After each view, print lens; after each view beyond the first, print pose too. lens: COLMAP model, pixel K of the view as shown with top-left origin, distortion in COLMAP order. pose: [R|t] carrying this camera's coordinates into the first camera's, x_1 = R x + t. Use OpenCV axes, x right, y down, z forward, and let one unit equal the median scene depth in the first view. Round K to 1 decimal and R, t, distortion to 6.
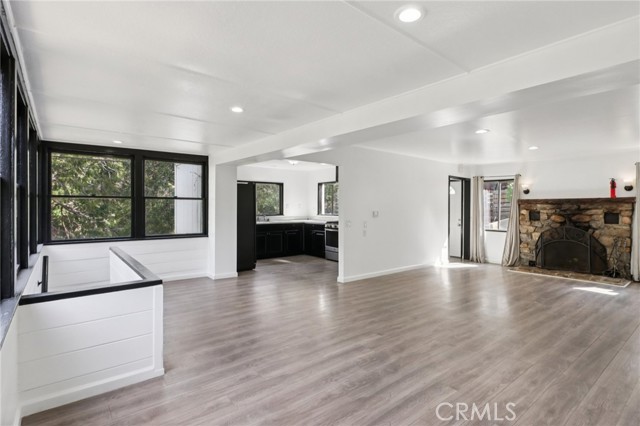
lens RADIAL K [[326.3, 0, 313.6], [0, 326.3, 208.3], [0, 0, 1]] dist [0.005452, -0.007272]
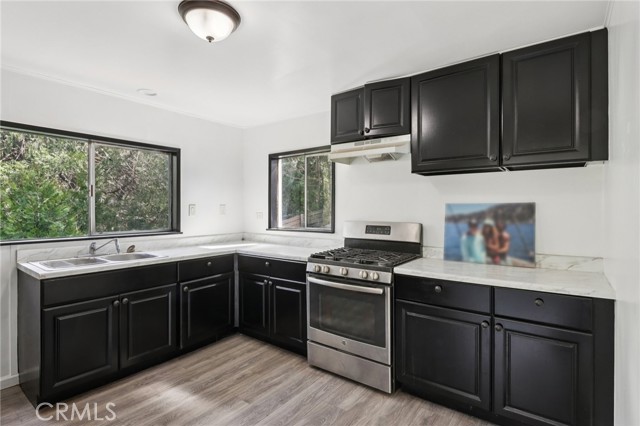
lens RADIAL K [[326.3, 0, 314.2], [0, 326.3, 208.6], [0, 0, 1]] dist [0.005452, -0.007272]
pose [[0.968422, -0.002735, 0.249303, -0.057312], [0.004576, 0.999966, -0.006805, -0.006487], [-0.249276, 0.007731, 0.968401, 0.929657]]
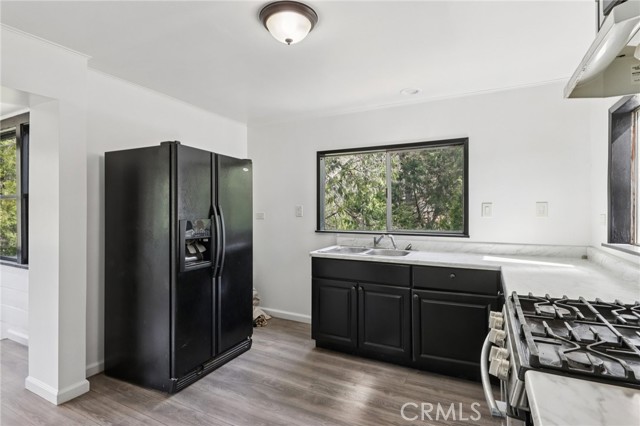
lens RADIAL K [[326.3, 0, 318.2], [0, 326.3, 211.8], [0, 0, 1]] dist [0.005452, -0.007272]
pose [[0.407797, 0.002780, -0.913068, 0.222589], [-0.006156, 0.999981, 0.000296, -0.004169], [0.913052, 0.005500, 0.407806, 1.150306]]
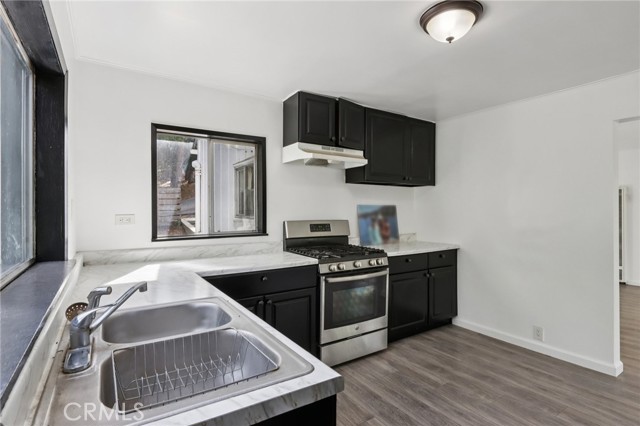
lens RADIAL K [[326.3, 0, 324.0], [0, 326.3, 211.3], [0, 0, 1]] dist [0.005452, -0.007272]
pose [[0.074663, -0.010084, 0.997158, -0.383921], [0.005481, 0.999938, 0.009702, -0.009755], [-0.997194, 0.004741, 0.074714, 1.335626]]
